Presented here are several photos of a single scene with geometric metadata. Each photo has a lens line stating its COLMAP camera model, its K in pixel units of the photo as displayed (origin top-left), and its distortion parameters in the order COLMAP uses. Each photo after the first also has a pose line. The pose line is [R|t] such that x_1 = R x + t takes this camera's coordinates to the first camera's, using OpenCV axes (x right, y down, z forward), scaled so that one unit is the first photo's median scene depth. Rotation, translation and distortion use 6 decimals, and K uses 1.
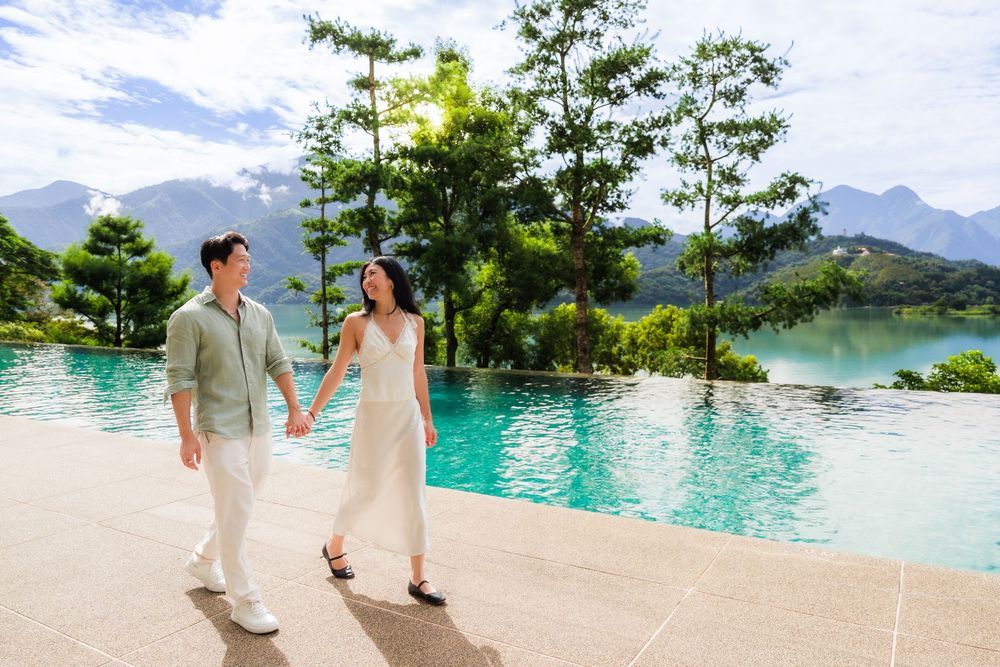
lens RADIAL K [[682.8, 0, 516.3], [0, 682.8, 313.9], [0, 0, 1]] dist [-0.009946, -0.002244]
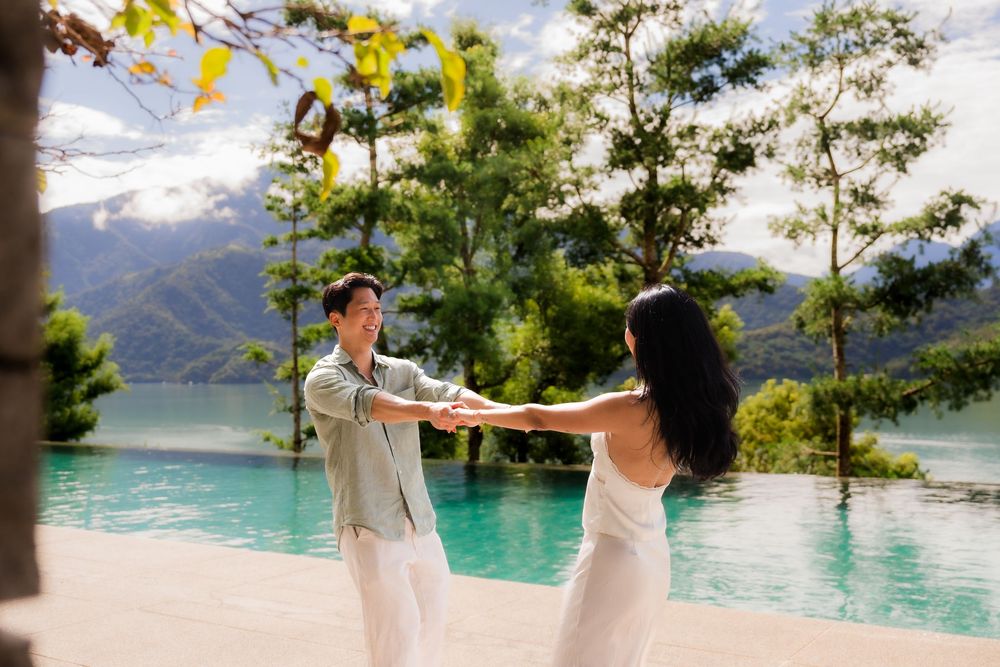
lens RADIAL K [[1034.3, 0, 500.0], [0, 1034.3, 333.5], [0, 0, 1]] dist [-0.002228, 0.003967]
pose [[0.998522, -0.009405, -0.053528, -0.010424], [0.006051, 0.998028, -0.062482, 0.005440], [0.054010, 0.062066, 0.996610, -0.081279]]
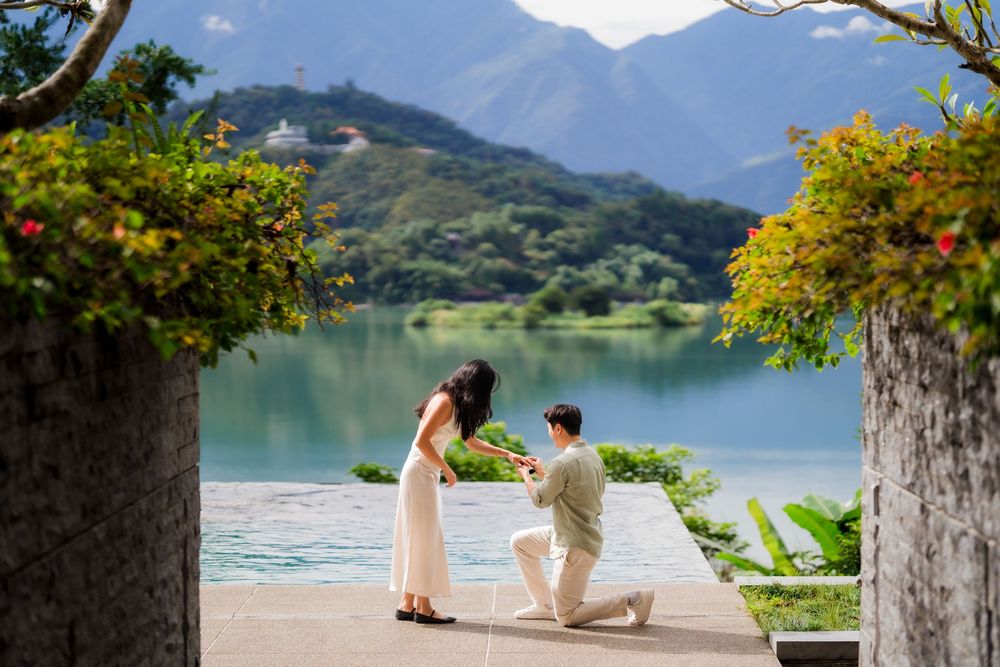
lens RADIAL K [[2698.8, 0, 500.0], [0, 2698.8, 333.5], [0, 0, 1]] dist [0.015443, -1.180254]
pose [[0.870370, -0.005481, 0.492367, -0.286186], [0.001982, 0.999969, 0.007628, -0.024548], [-0.492394, -0.005664, 0.870354, -0.683259]]
